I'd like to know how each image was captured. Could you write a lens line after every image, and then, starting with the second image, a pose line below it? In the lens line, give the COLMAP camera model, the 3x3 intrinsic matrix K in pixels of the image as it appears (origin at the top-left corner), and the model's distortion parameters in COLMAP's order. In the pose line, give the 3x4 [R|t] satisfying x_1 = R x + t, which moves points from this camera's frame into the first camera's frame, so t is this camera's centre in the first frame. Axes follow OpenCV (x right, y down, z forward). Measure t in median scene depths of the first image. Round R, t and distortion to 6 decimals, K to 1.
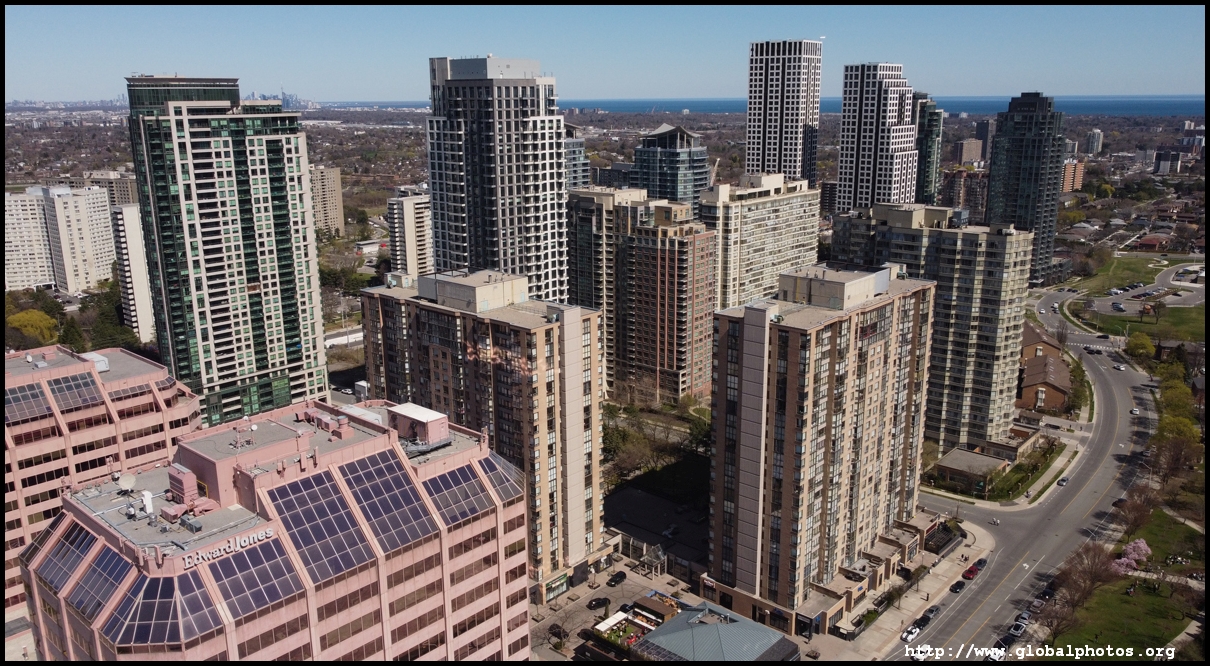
lens RADIAL K [[920.5, 0, 606.9], [0, 920.5, 333.0], [0, 0, 1]] dist [-0.004188, -0.004785]
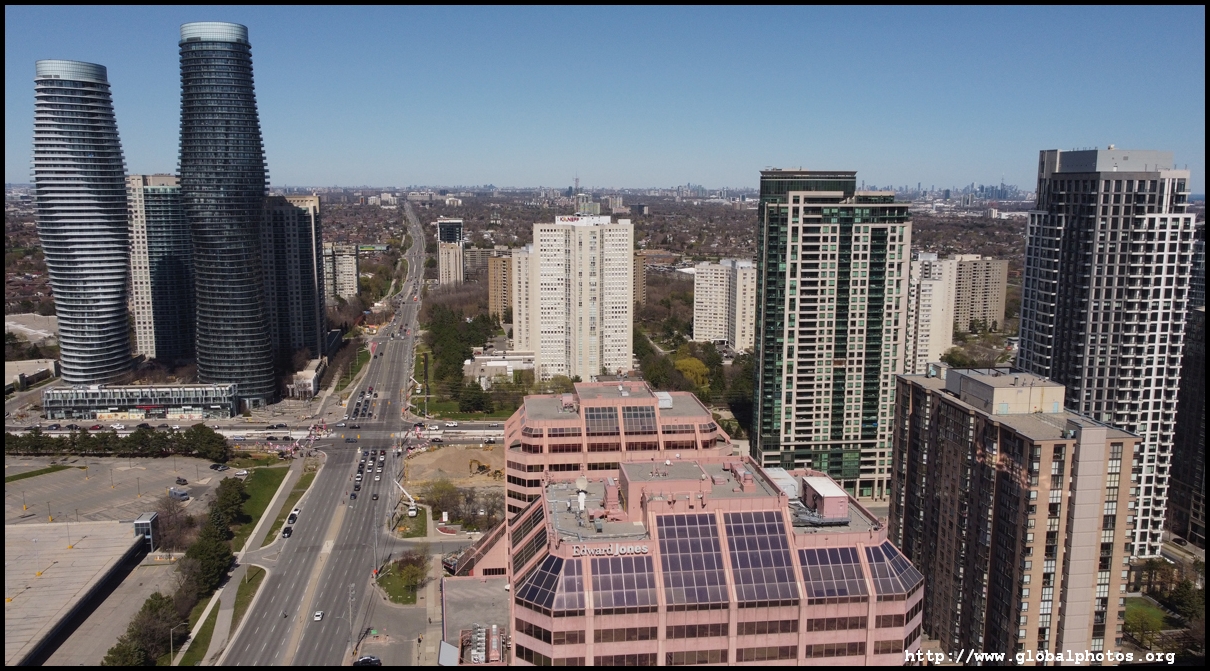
lens RADIAL K [[920.5, 0, 602.6], [0, 920.5, 334.5], [0, 0, 1]] dist [-0.004188, -0.004785]
pose [[0.738748, 0.115406, -0.664028, 0.129919], [-0.176215, 0.984034, -0.025022, -0.006137], [0.650538, 0.135497, 0.747289, 0.014492]]
